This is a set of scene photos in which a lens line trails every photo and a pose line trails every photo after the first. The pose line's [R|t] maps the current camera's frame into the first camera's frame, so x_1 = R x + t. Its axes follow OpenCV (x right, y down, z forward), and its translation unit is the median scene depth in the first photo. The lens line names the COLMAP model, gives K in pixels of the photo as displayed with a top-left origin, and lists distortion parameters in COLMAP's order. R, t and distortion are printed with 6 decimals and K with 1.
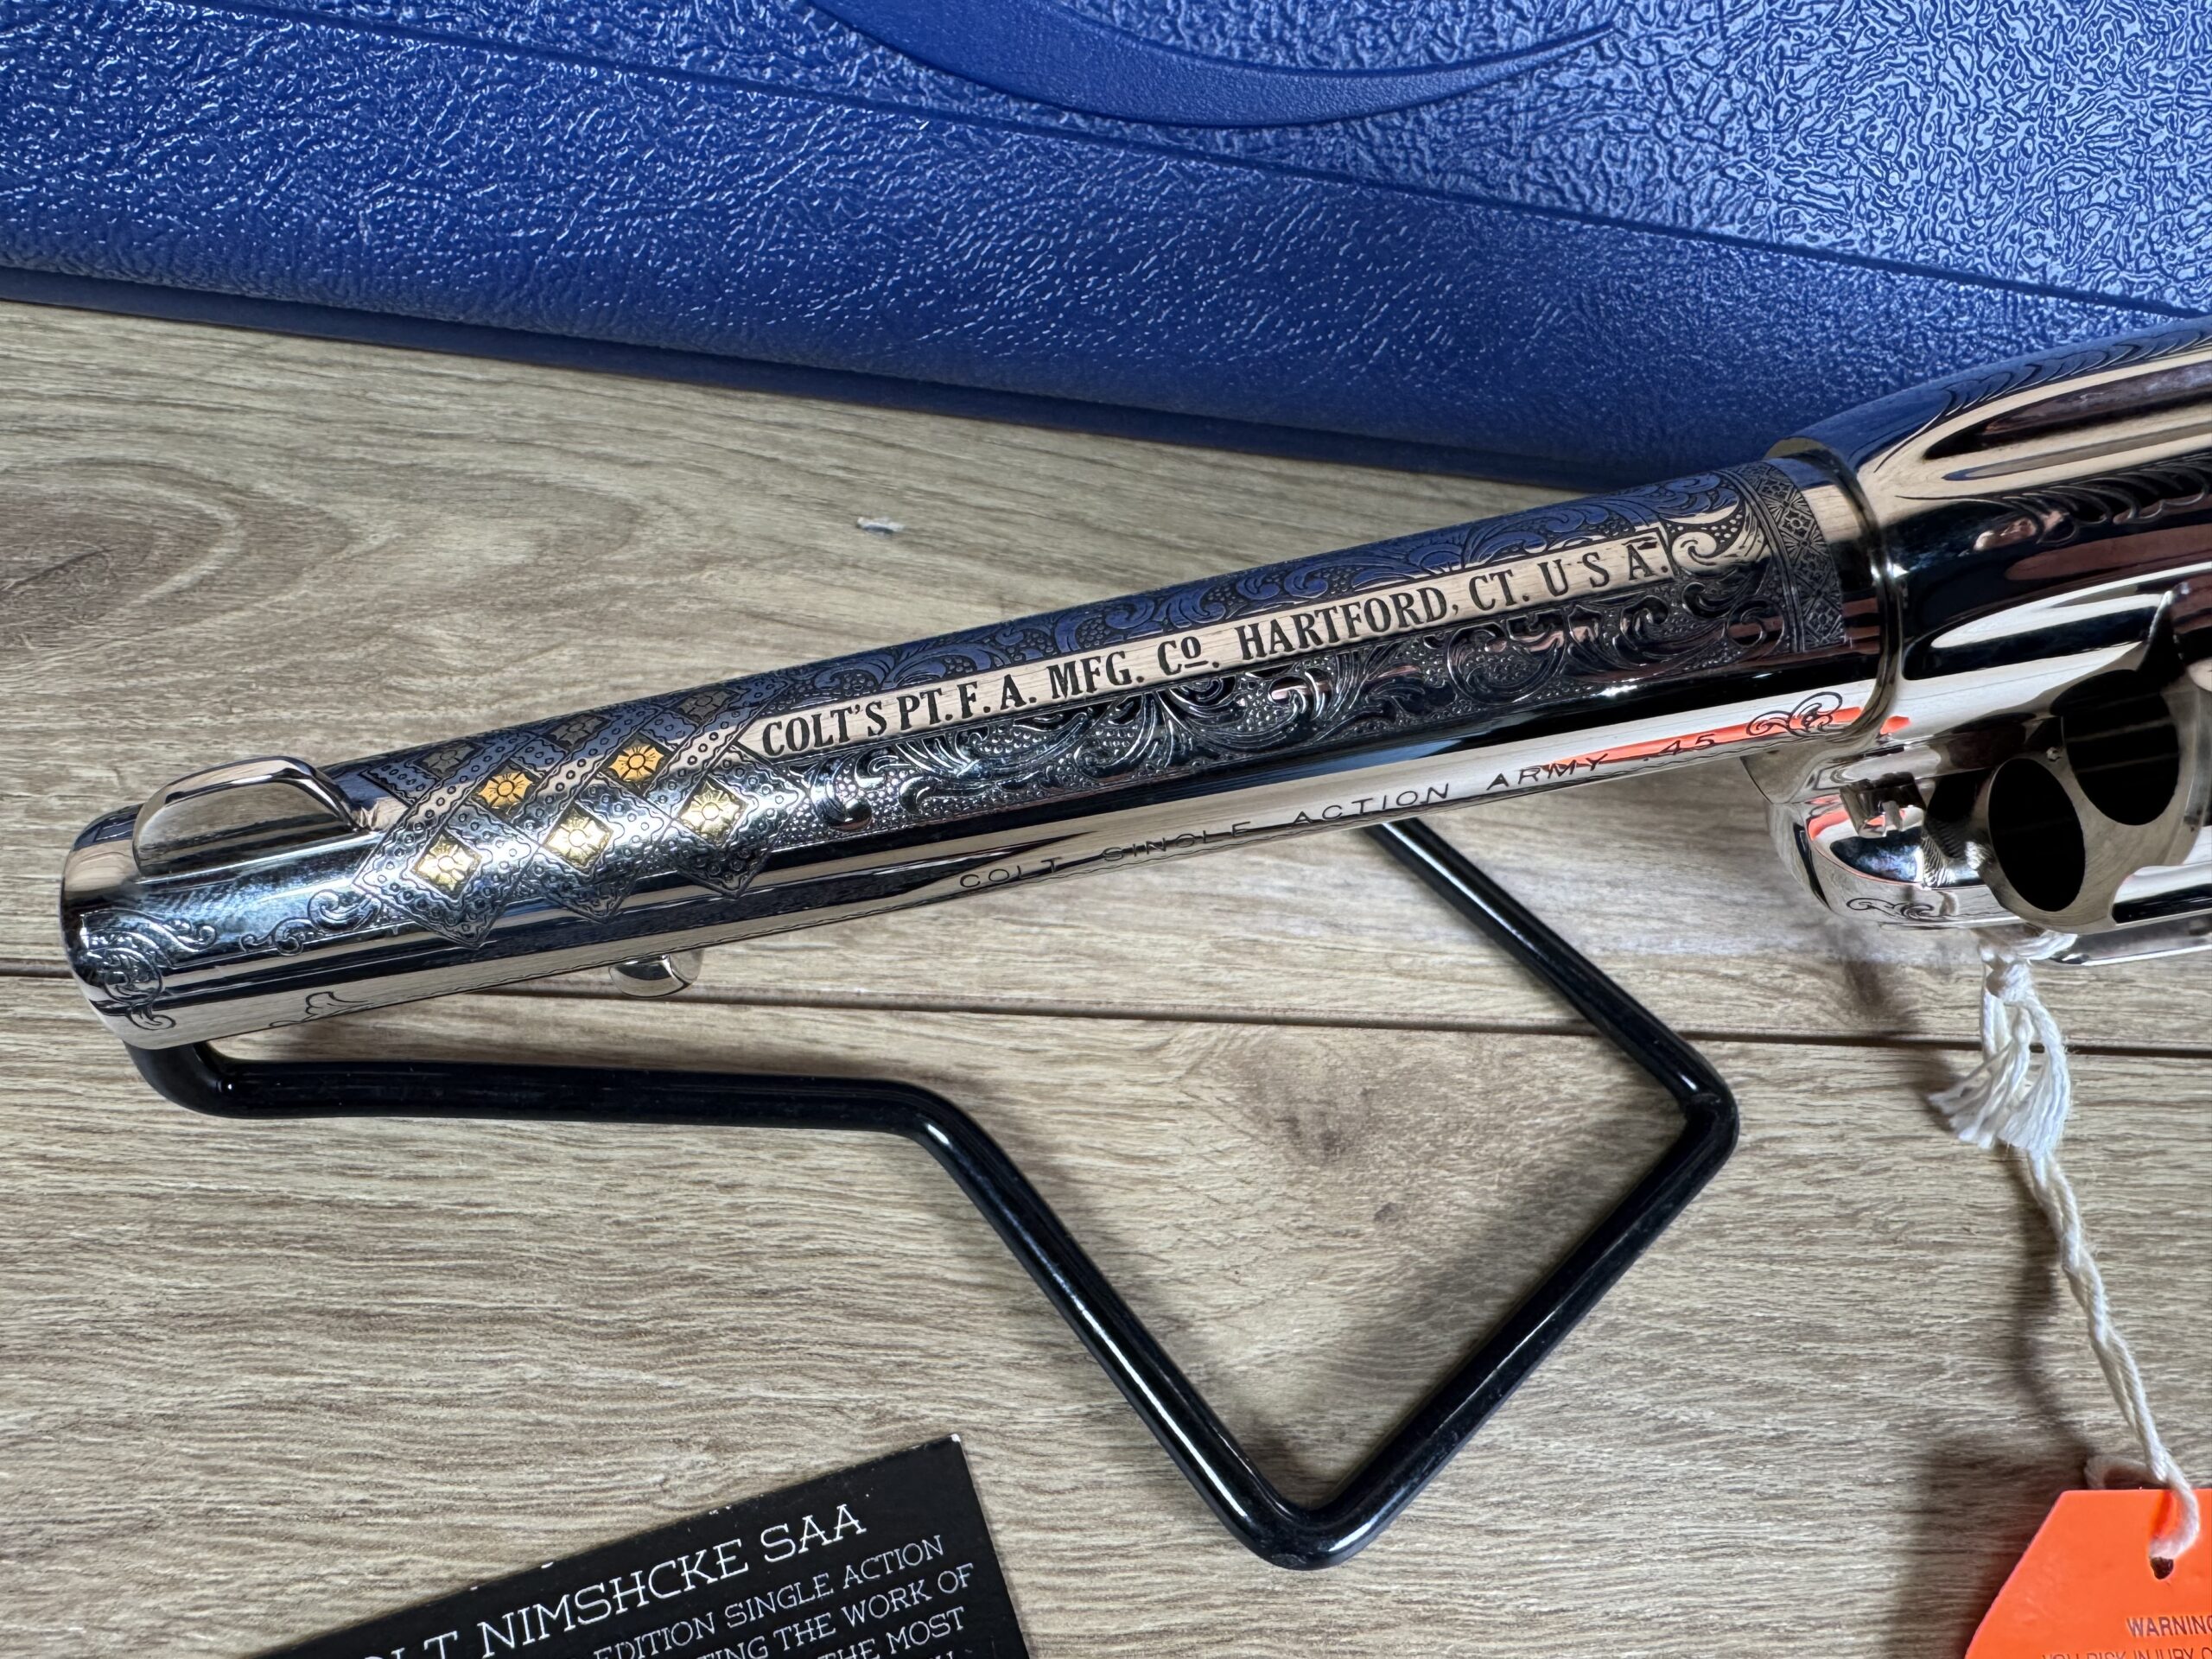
lens RADIAL K [[1579.2, 0, 983.7], [0, 1579.2, 830.5], [0, 0, 1]] dist [-0.000888, -0.003187]
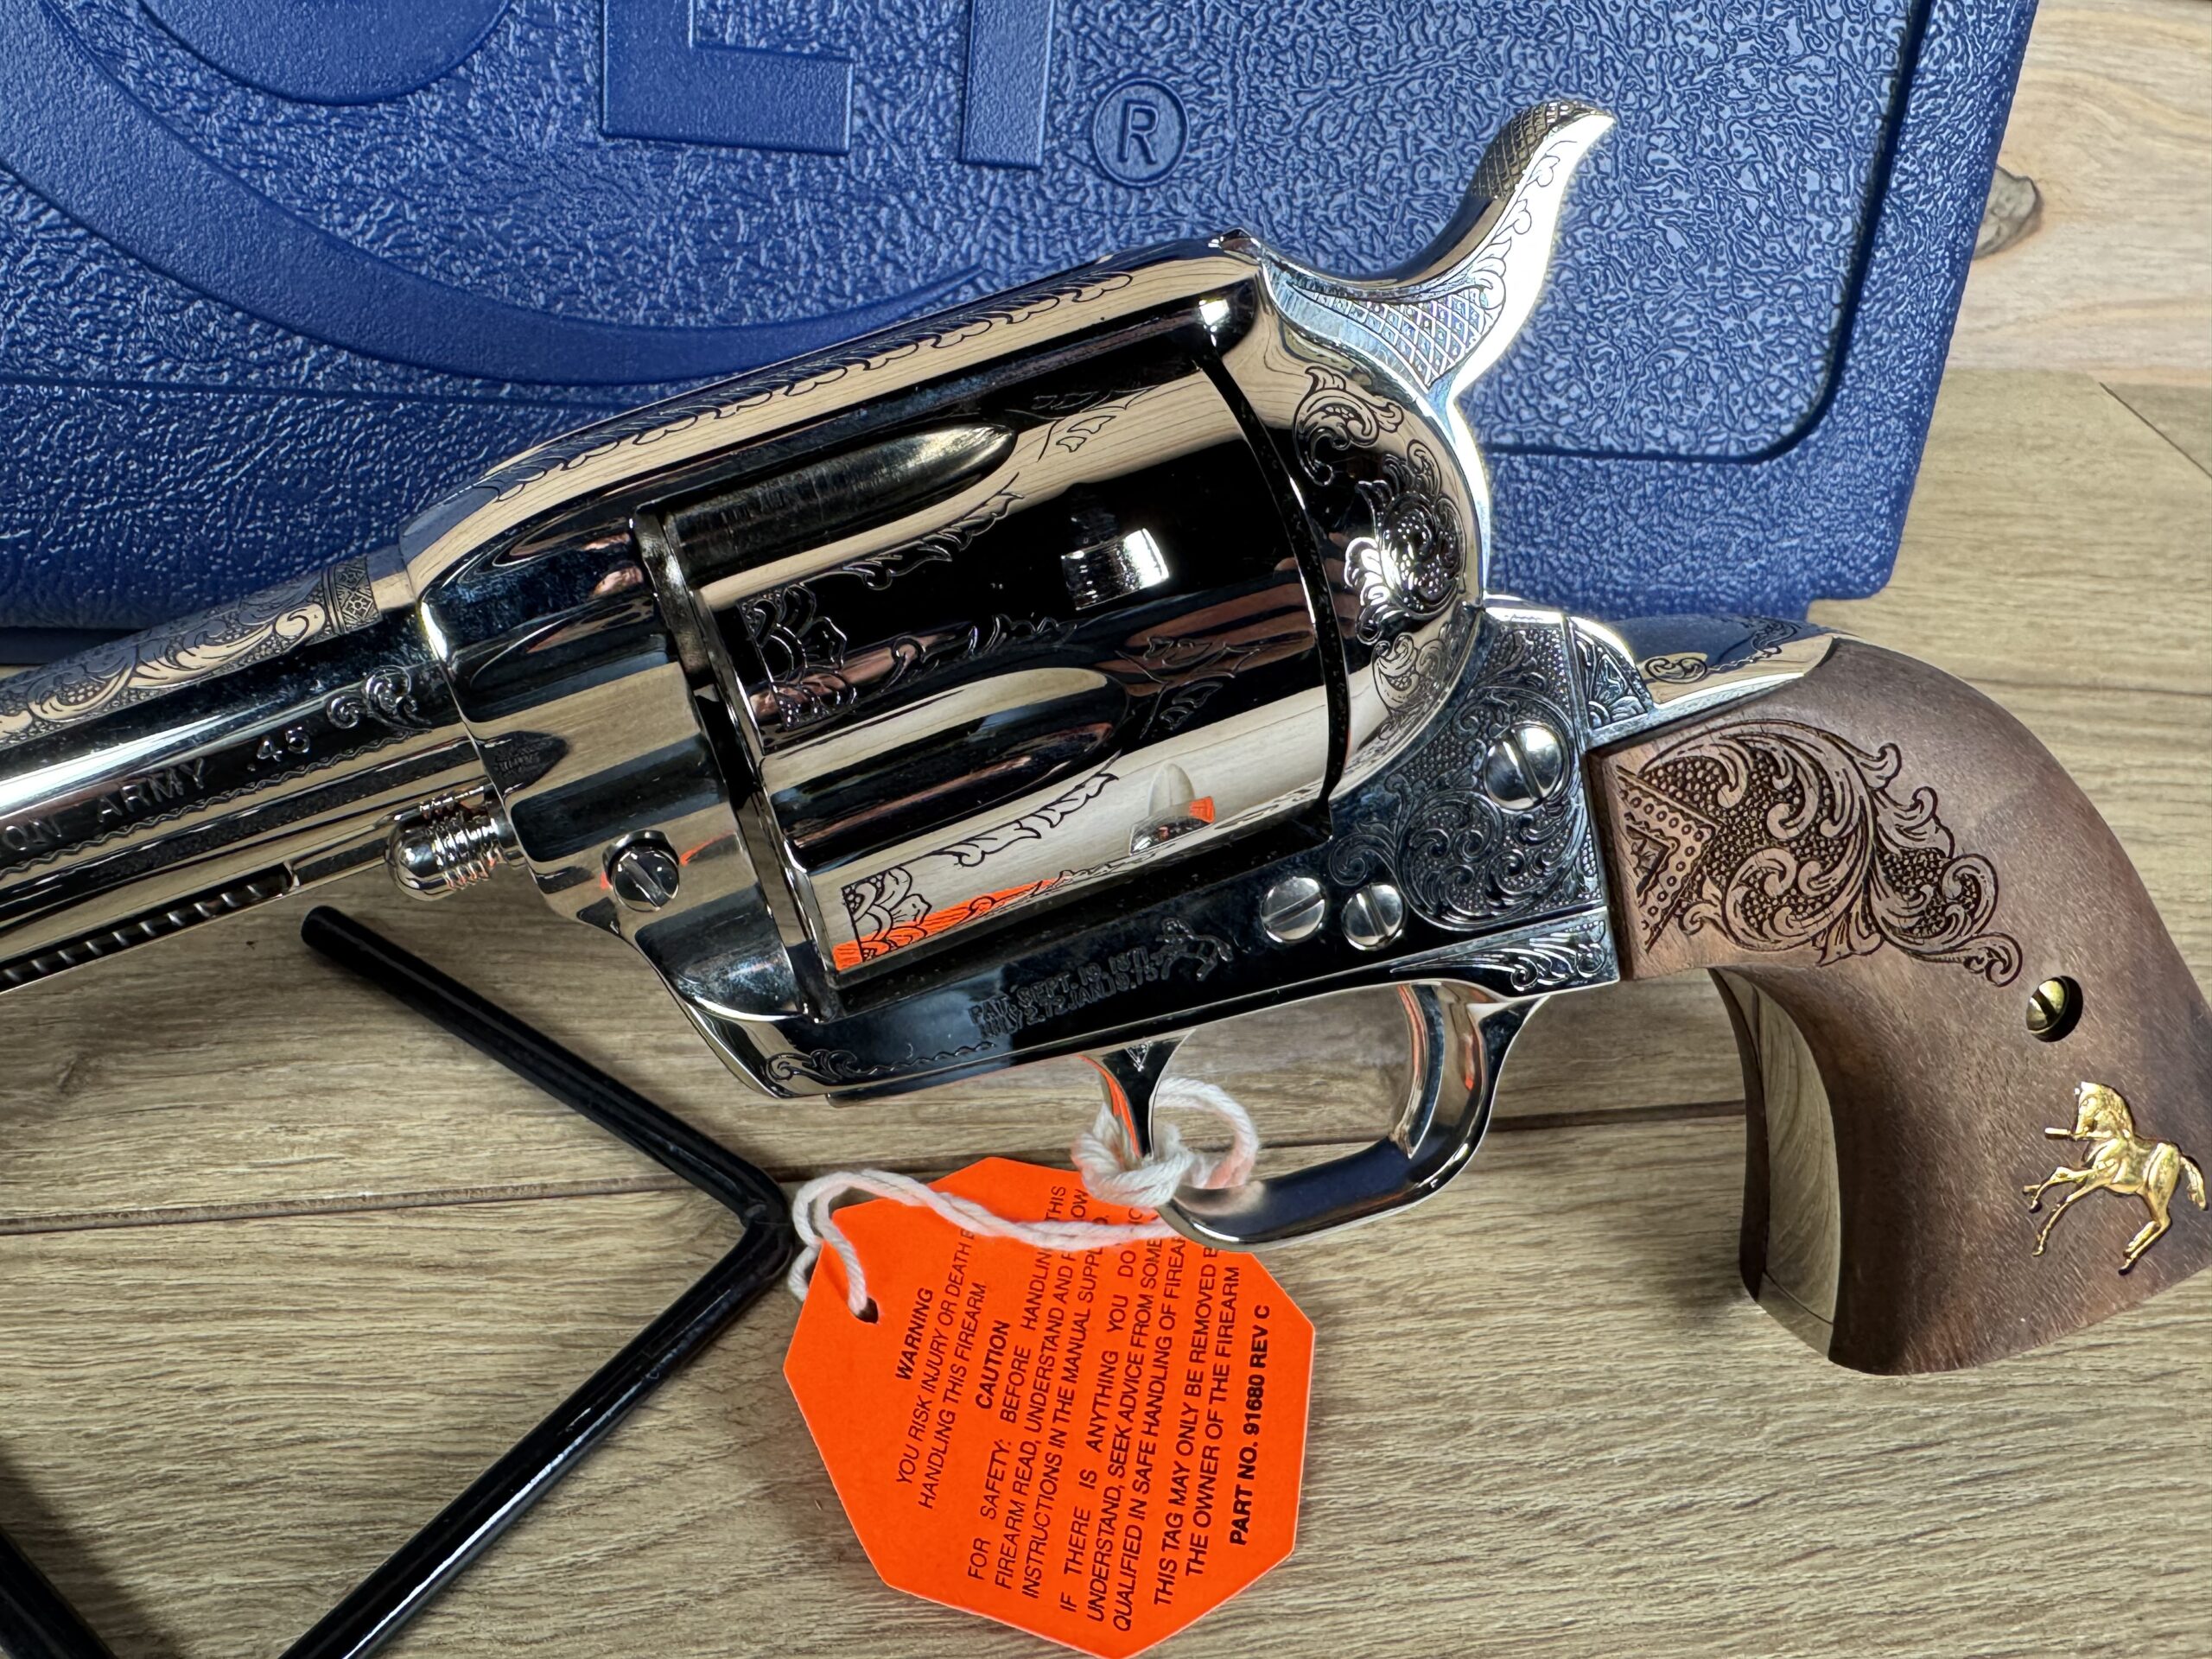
lens RADIAL K [[1764.9, 0, 991.3], [0, 1764.9, 830.4], [0, 0, 1]] dist [-0.004285, 0.004395]
pose [[0.989889, -0.121484, 0.073227, 0.270786], [0.134333, 0.968668, -0.208894, 0.168564], [-0.045555, 0.216618, 0.975193, -0.180996]]
